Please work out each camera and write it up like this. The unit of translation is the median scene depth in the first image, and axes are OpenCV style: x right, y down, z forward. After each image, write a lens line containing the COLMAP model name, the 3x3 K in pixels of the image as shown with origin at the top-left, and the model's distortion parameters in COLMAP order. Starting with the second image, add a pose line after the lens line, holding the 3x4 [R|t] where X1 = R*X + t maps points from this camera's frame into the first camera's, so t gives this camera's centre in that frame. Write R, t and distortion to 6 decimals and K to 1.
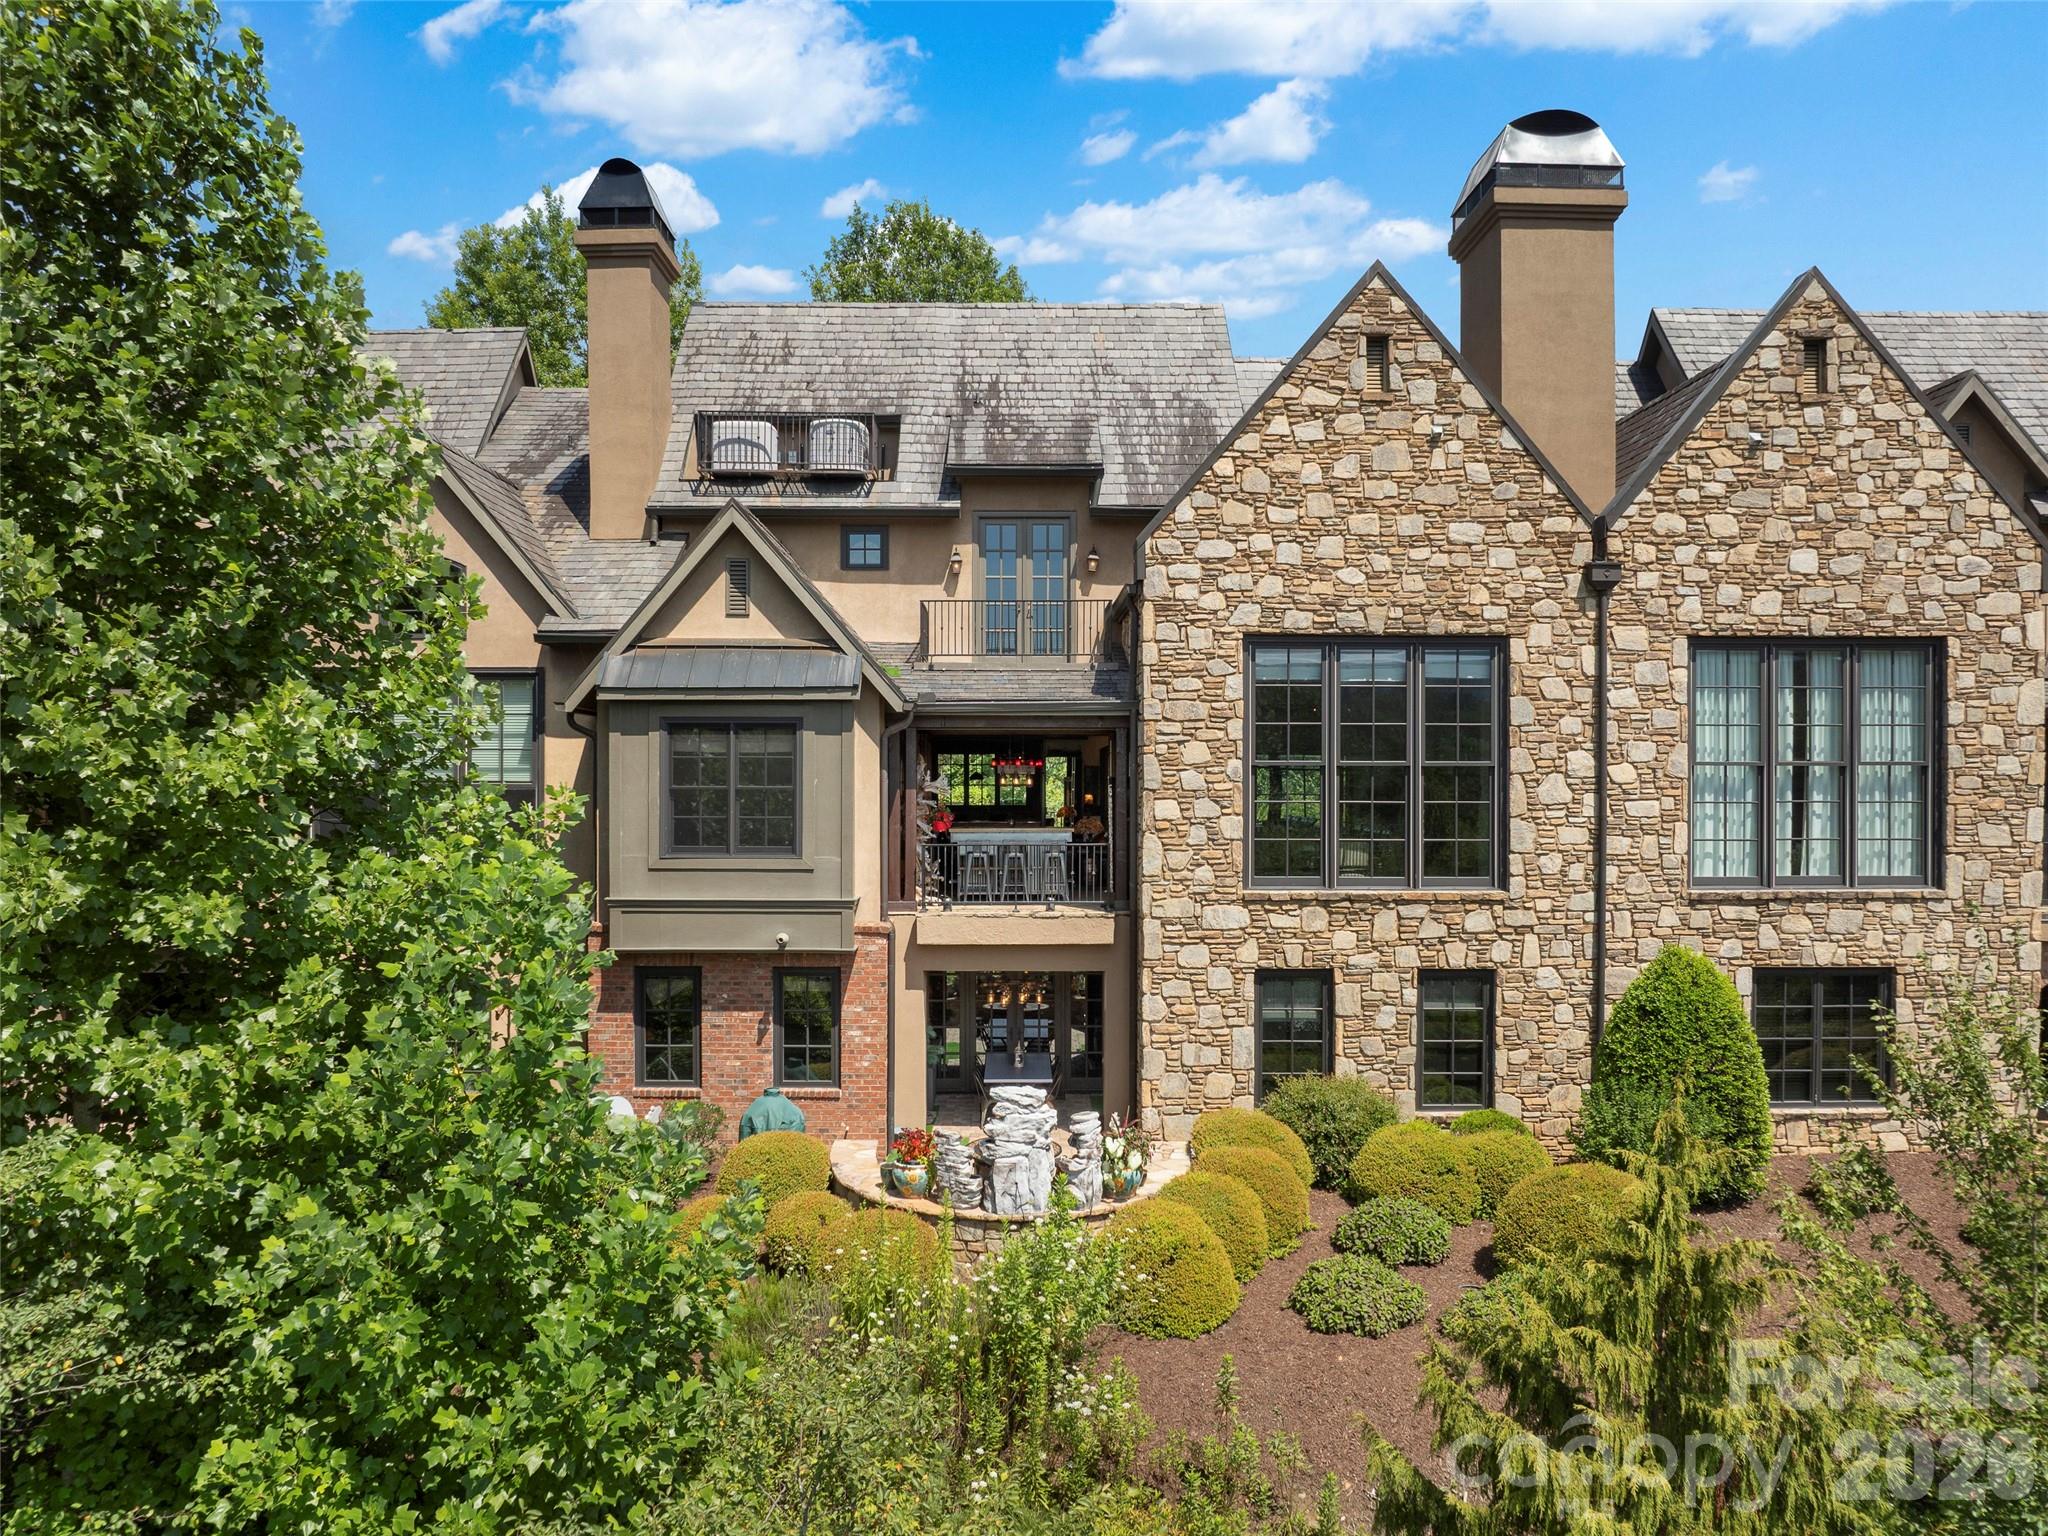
lens RADIAL K [[1459.6, 0, 1089.9], [0, 1459.6, 771.4], [0, 0, 1]] dist [-0.045656, 0.012573]
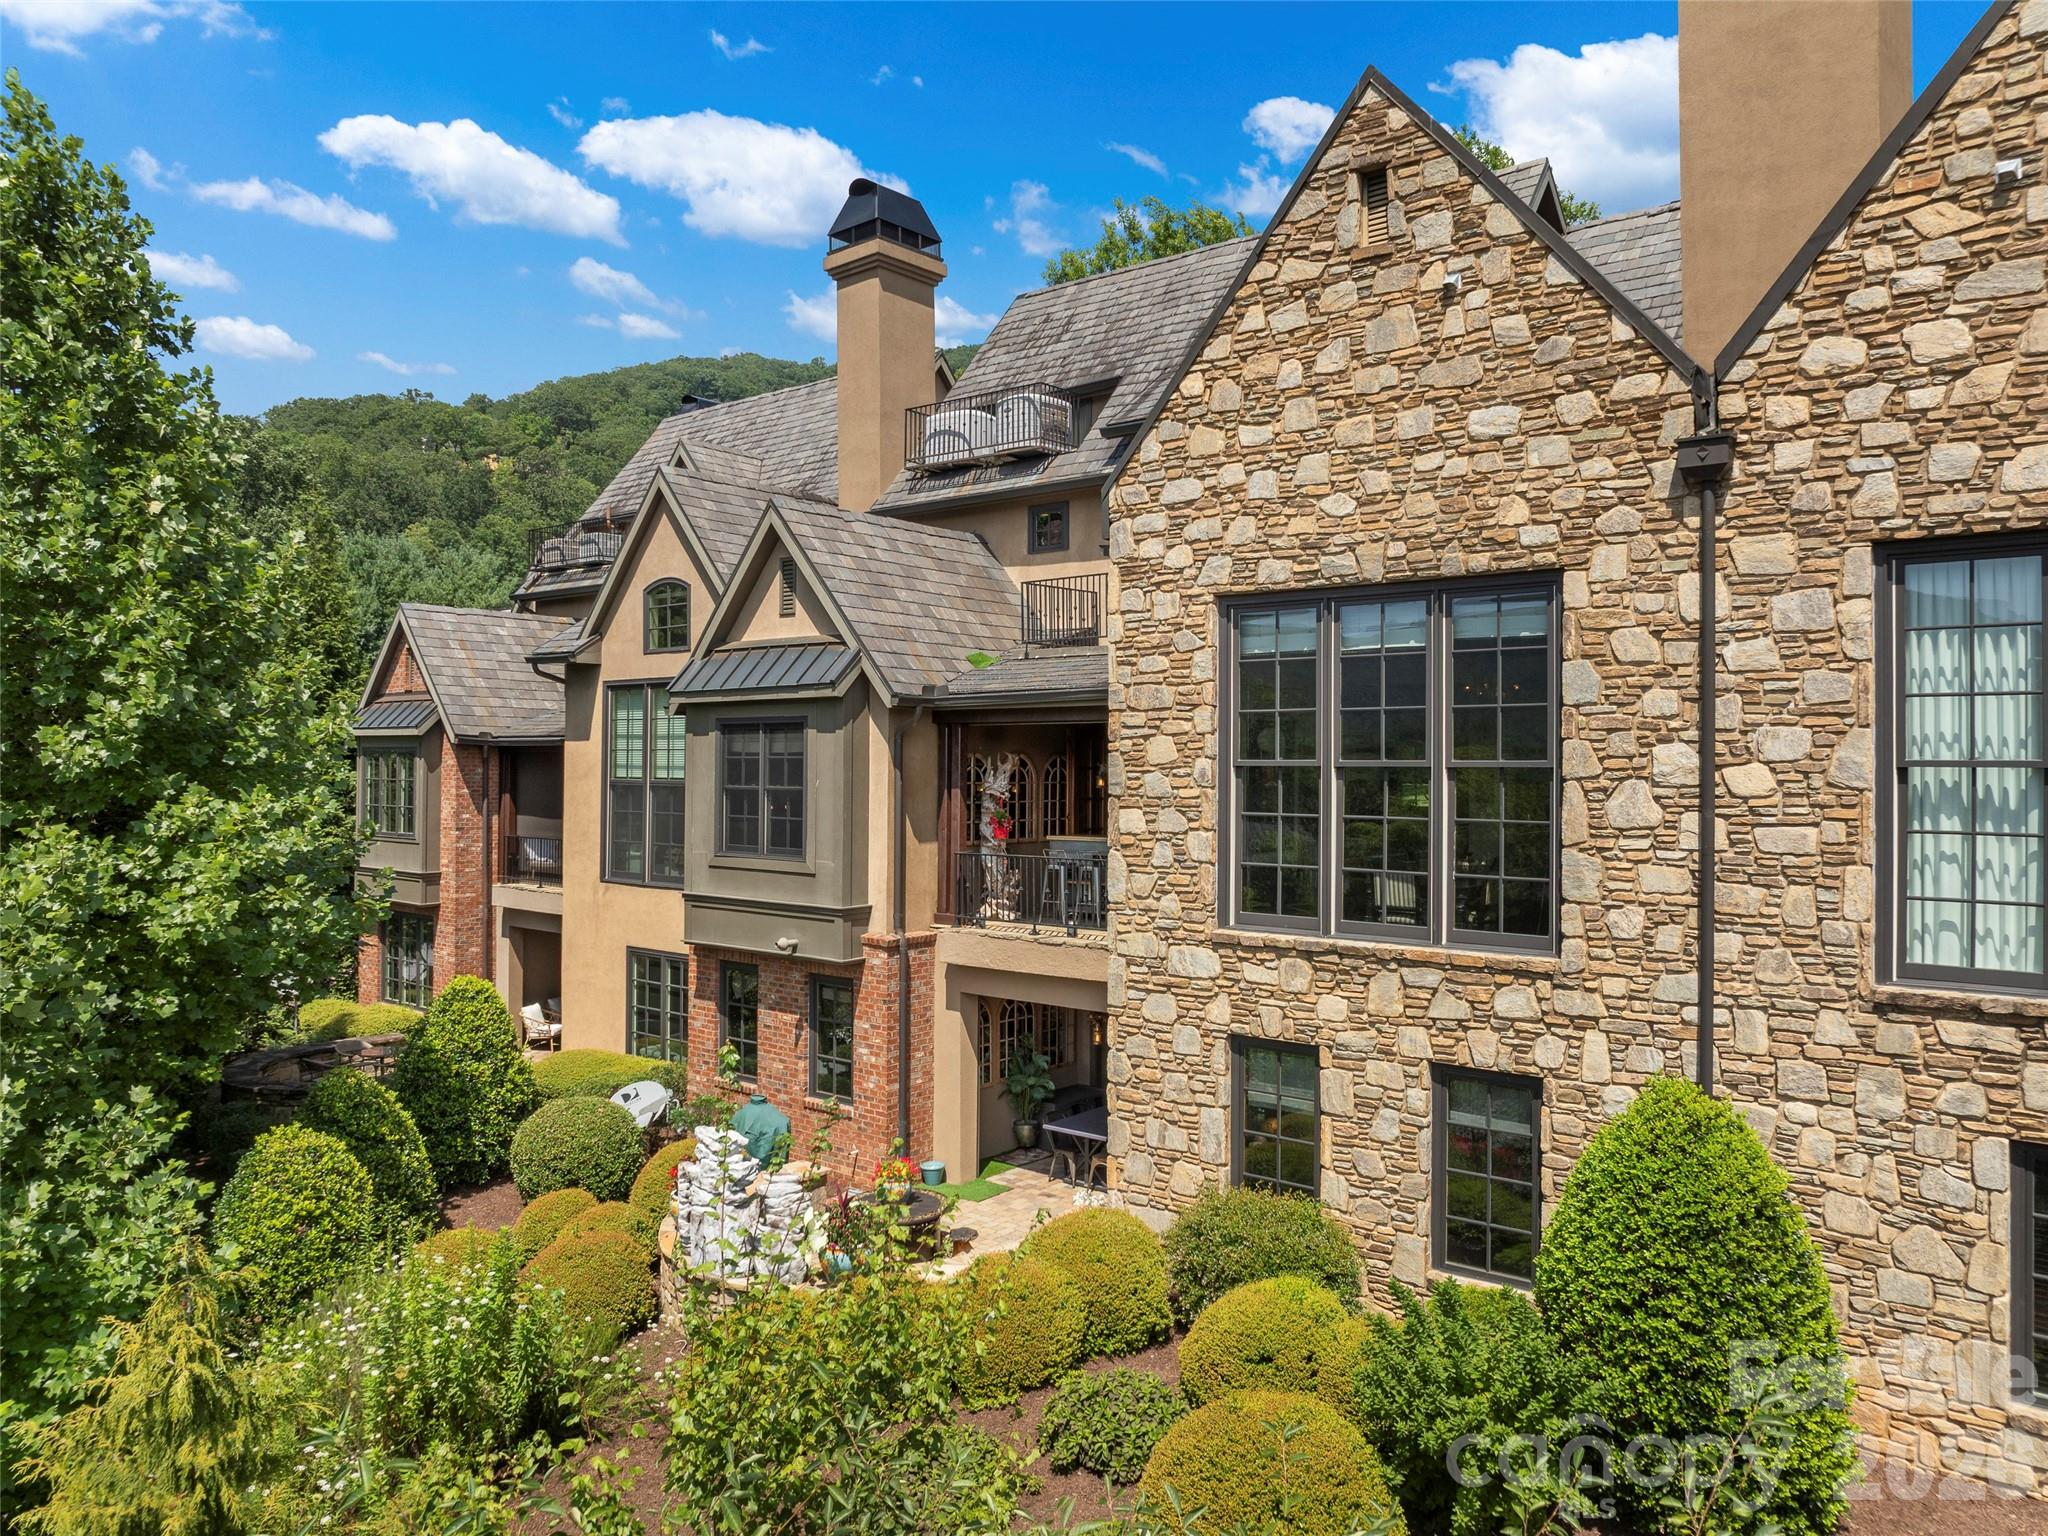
lens RADIAL K [[1459.6, 0, 889.2], [0, 1459.6, 721.9], [0, 0, 1]] dist [-0.045656, 0.012573]
pose [[0.748977, -0.018483, -0.662338, 0.489631], [0.000145, 0.999615, -0.027732, -0.006220], [0.662596, 0.020674, 0.748692, 0.313382]]
